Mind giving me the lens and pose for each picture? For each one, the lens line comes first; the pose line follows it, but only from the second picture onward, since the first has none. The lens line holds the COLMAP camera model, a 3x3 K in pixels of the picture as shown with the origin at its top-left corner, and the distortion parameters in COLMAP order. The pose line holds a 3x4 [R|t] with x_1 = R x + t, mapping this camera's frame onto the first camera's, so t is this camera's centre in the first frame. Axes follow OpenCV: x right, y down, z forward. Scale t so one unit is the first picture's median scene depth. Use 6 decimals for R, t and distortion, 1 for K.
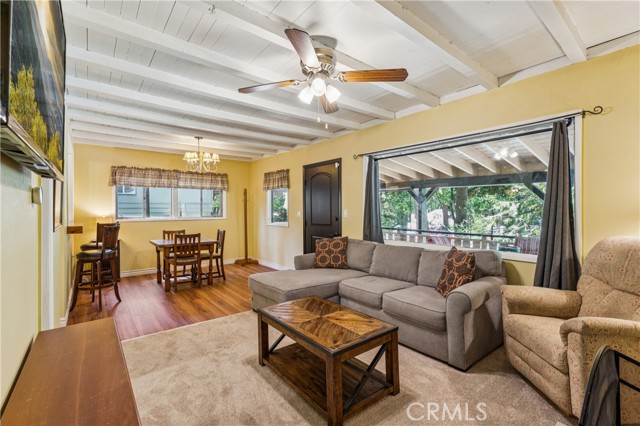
lens RADIAL K [[293.5, 0, 320.9], [0, 293.5, 209.4], [0, 0, 1]] dist [-0.000599, -0.000074]
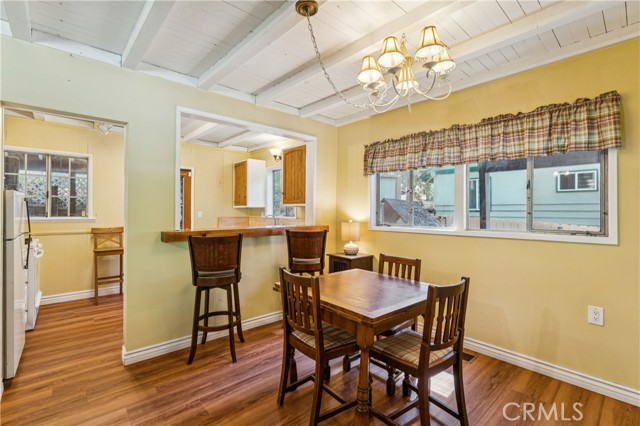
lens RADIAL K [[293.5, 0, 320.4], [0, 293.5, 211.9], [0, 0, 1]] dist [-0.000599, -0.000074]
pose [[0.059596, -0.000735, -0.998222, -0.049453], [-0.009051, 0.999958, -0.001277, 0.002280], [0.998182, 0.009111, 0.059587, 0.743552]]
